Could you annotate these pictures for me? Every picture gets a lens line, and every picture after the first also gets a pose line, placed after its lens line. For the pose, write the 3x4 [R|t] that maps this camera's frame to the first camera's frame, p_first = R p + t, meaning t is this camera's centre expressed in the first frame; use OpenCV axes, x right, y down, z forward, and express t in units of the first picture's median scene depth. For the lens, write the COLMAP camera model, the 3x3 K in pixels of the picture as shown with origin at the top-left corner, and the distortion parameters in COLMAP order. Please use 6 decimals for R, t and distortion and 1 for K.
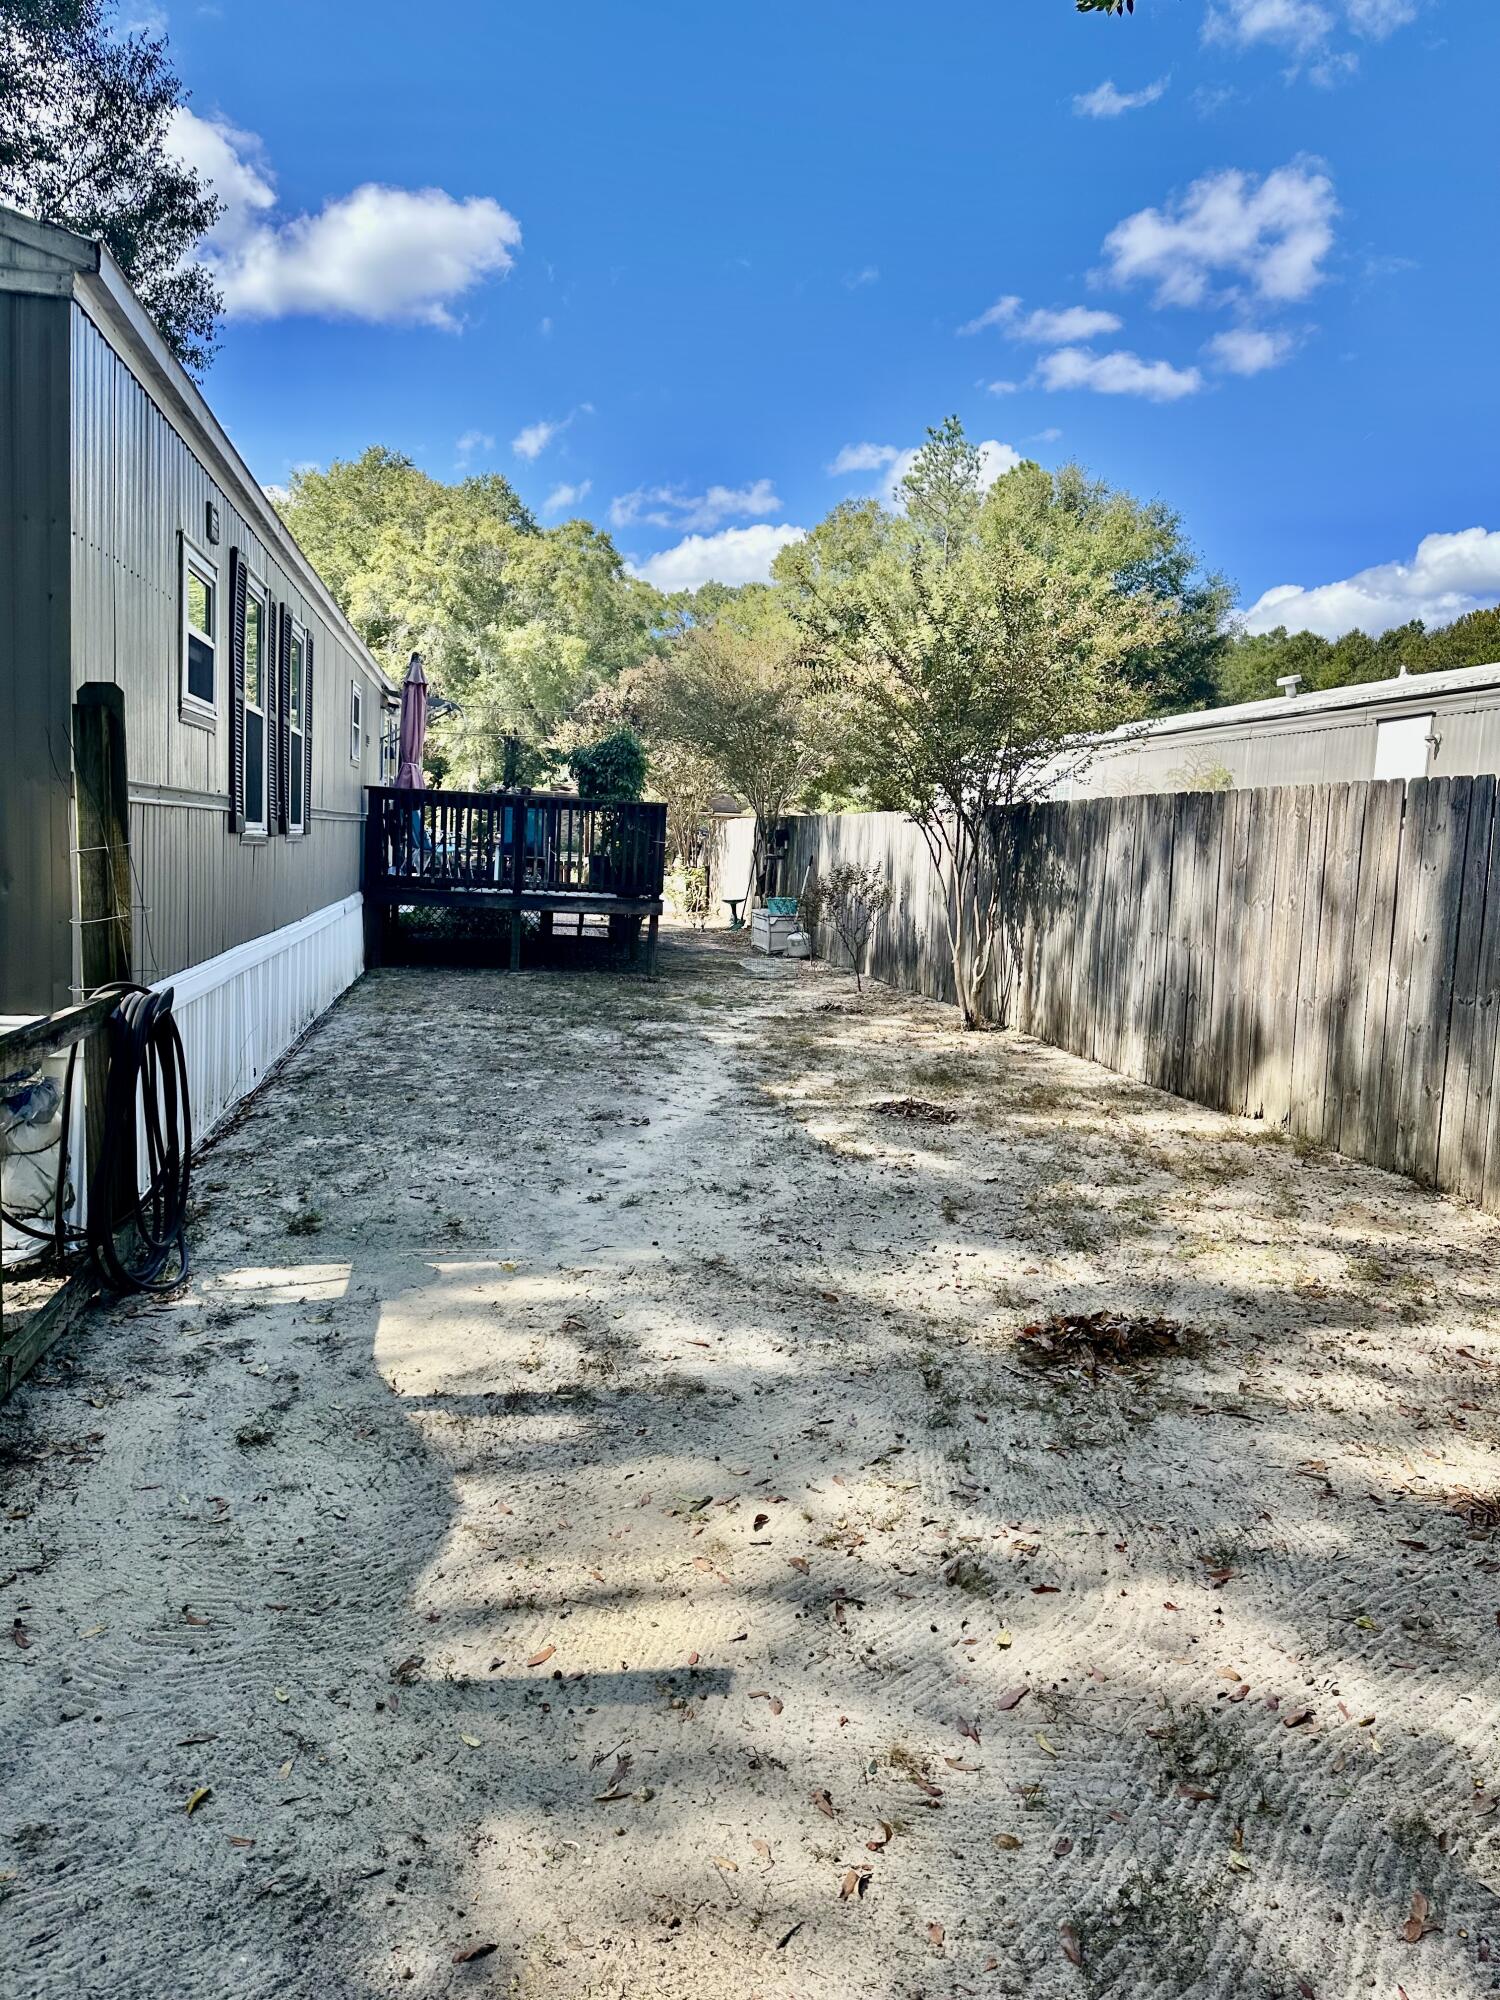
lens RADIAL K [[1405.9, 0, 750.0], [0, 1405.9, 1000.0], [0, 0, 1]] dist [0.152498, -0.286266]
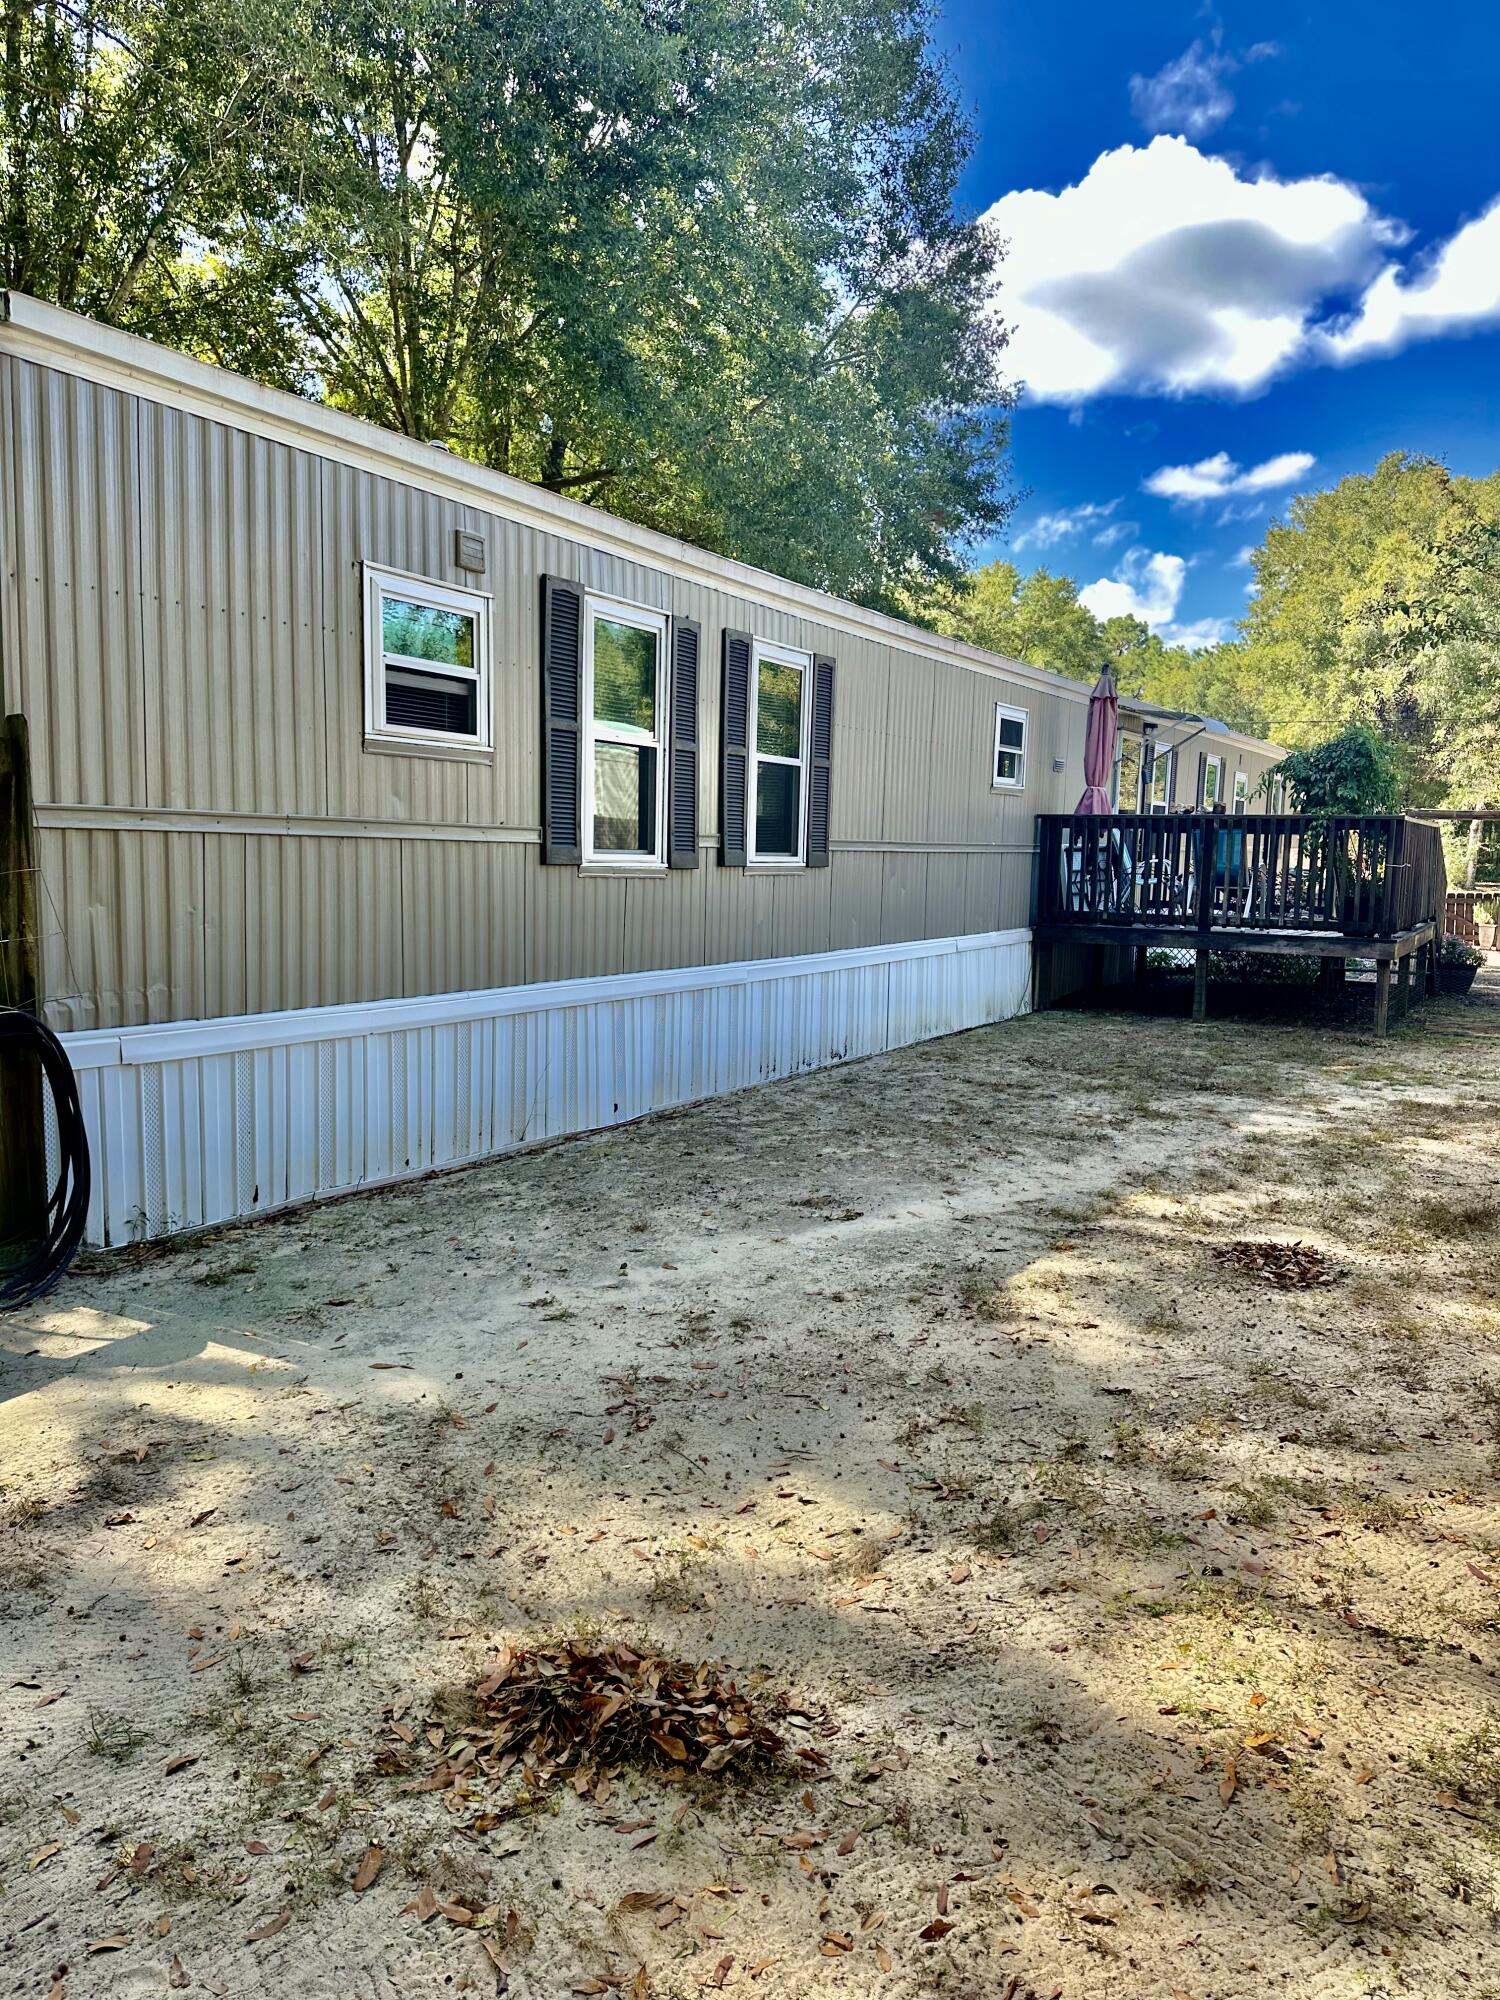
lens RADIAL K [[1420.3, 0, 750.0], [0, 1420.3, 1000.0], [0, 0, 1]] dist [0.008322, -0.001327]
pose [[0.749571, 0.041393, -0.660628, 0.586201], [-0.058429, 0.998285, -0.003747, -0.043373], [0.659340, 0.041409, 0.750704, 0.531183]]
